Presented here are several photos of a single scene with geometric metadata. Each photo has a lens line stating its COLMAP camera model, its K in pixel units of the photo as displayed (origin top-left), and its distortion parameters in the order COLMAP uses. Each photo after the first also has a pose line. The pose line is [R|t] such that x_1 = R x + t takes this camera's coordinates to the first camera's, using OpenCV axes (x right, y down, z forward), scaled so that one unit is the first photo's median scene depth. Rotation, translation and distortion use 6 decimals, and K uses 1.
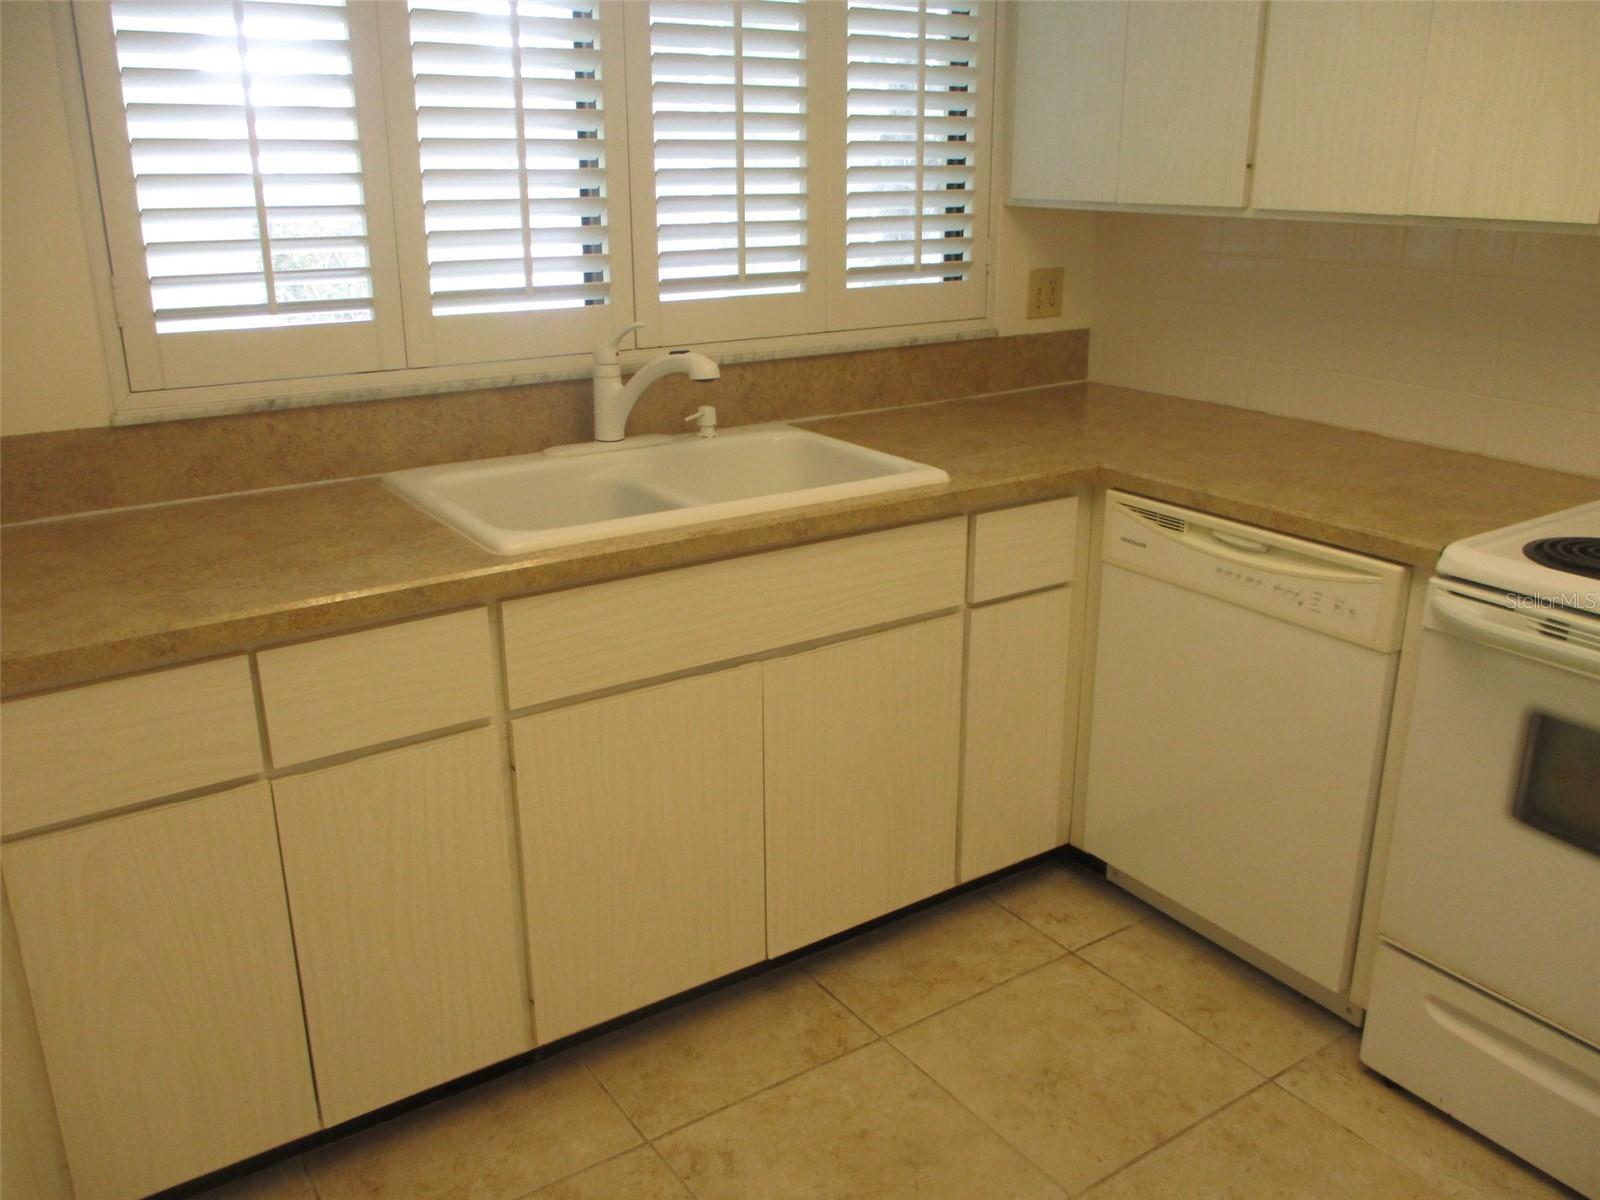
lens RADIAL K [[1325.5, 0, 806.9], [0, 1325.5, 590.7], [0, 0, 1]] dist [-0.042807, 0.015922]
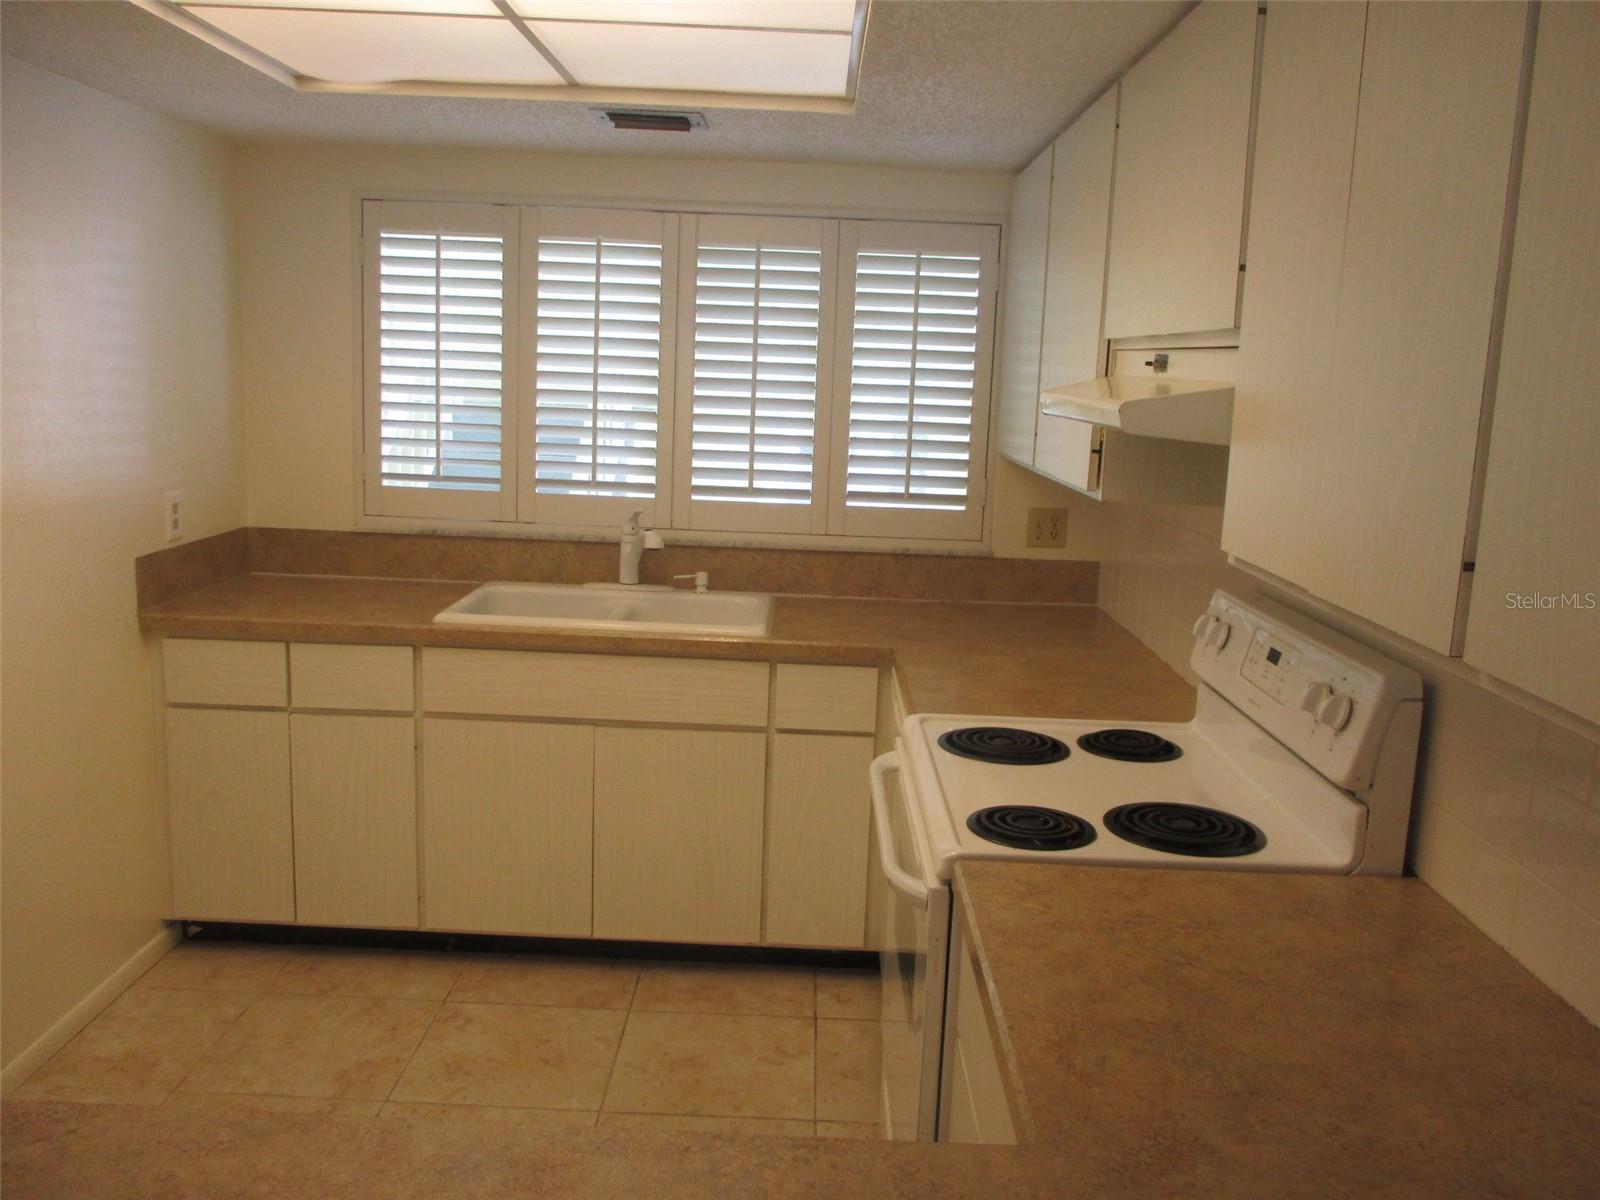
lens RADIAL K [[1325.5, 0, 805.9], [0, 1325.5, 596.6], [0, 0, 1]] dist [-0.042807, 0.015922]
pose [[0.820997, 0.129154, -0.556132, 0.921922], [-0.215947, 0.971959, -0.093070, -0.001996], [0.528518, 0.196506, 0.825866, -0.155246]]
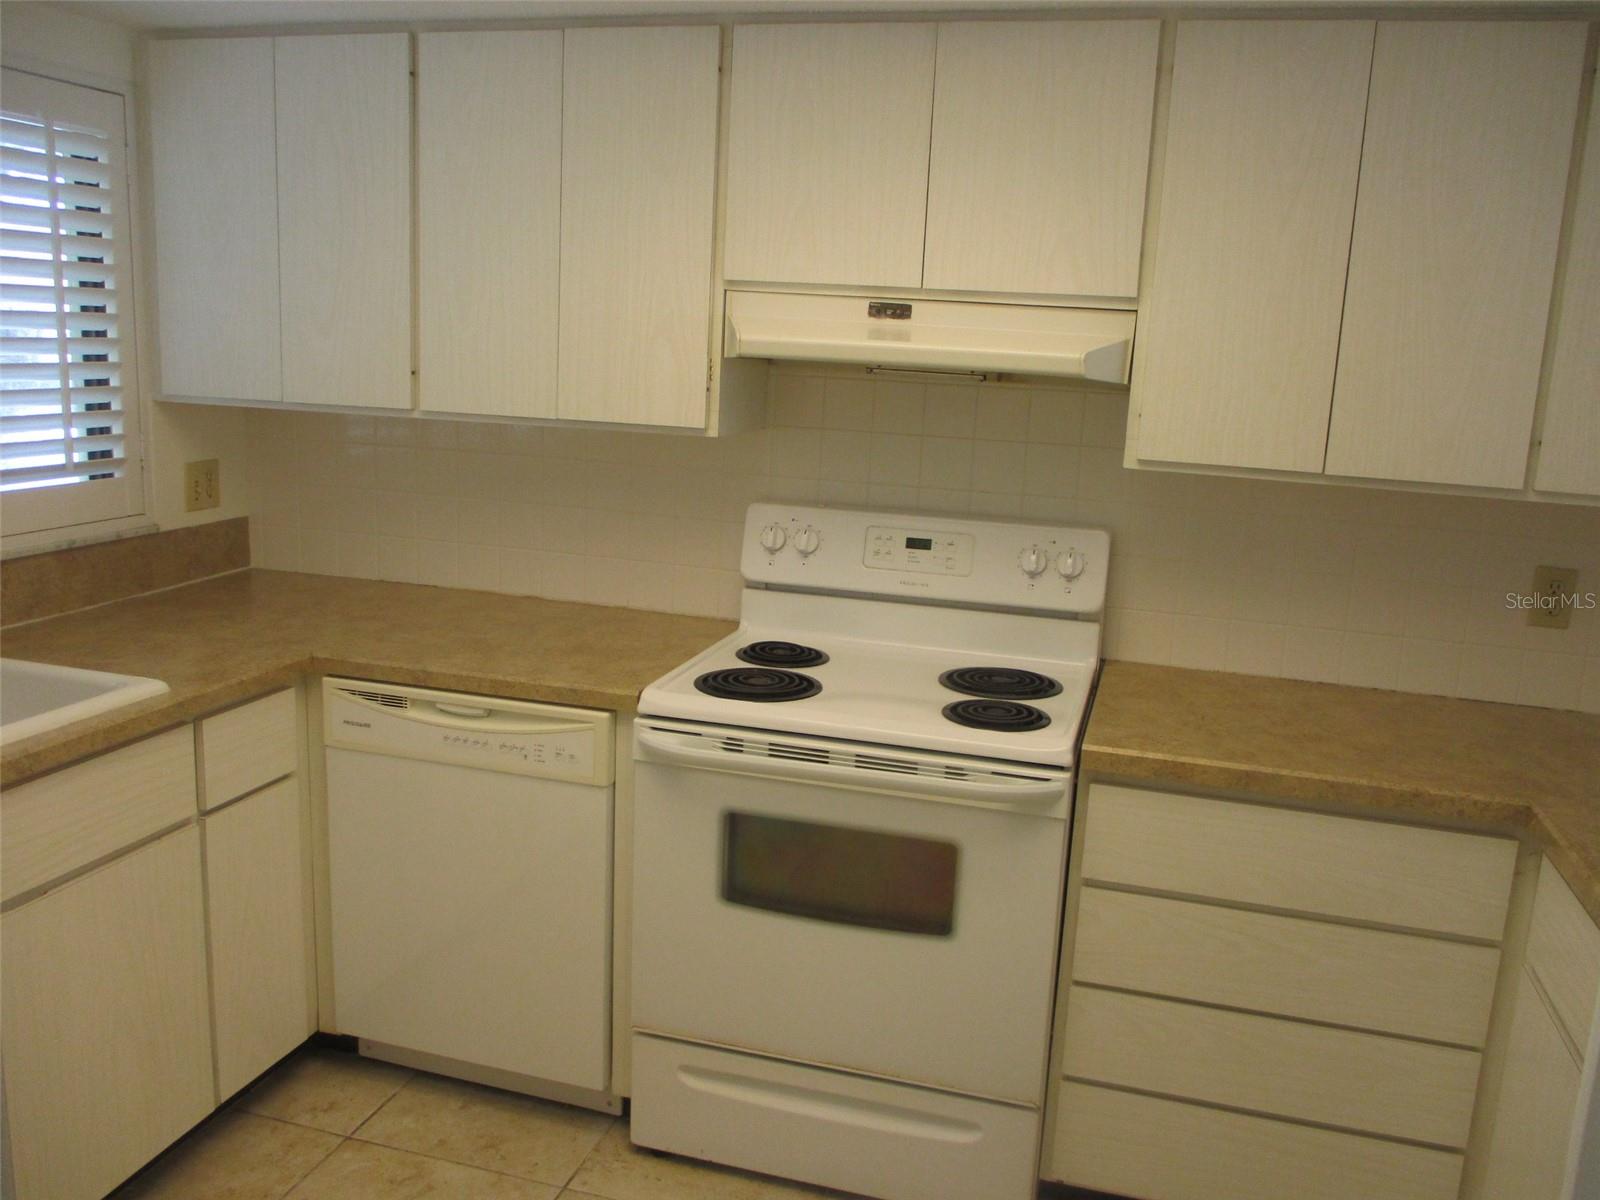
lens RADIAL K [[1325.5, 0, 812.7], [0, 1325.5, 583.5], [0, 0, 1]] dist [-0.042807, 0.015922]
pose [[0.769714, -0.085339, 0.632659, -0.131871], [0.157499, 0.985776, -0.058647, -0.028946], [-0.618655, 0.144784, 0.772207, -0.052153]]
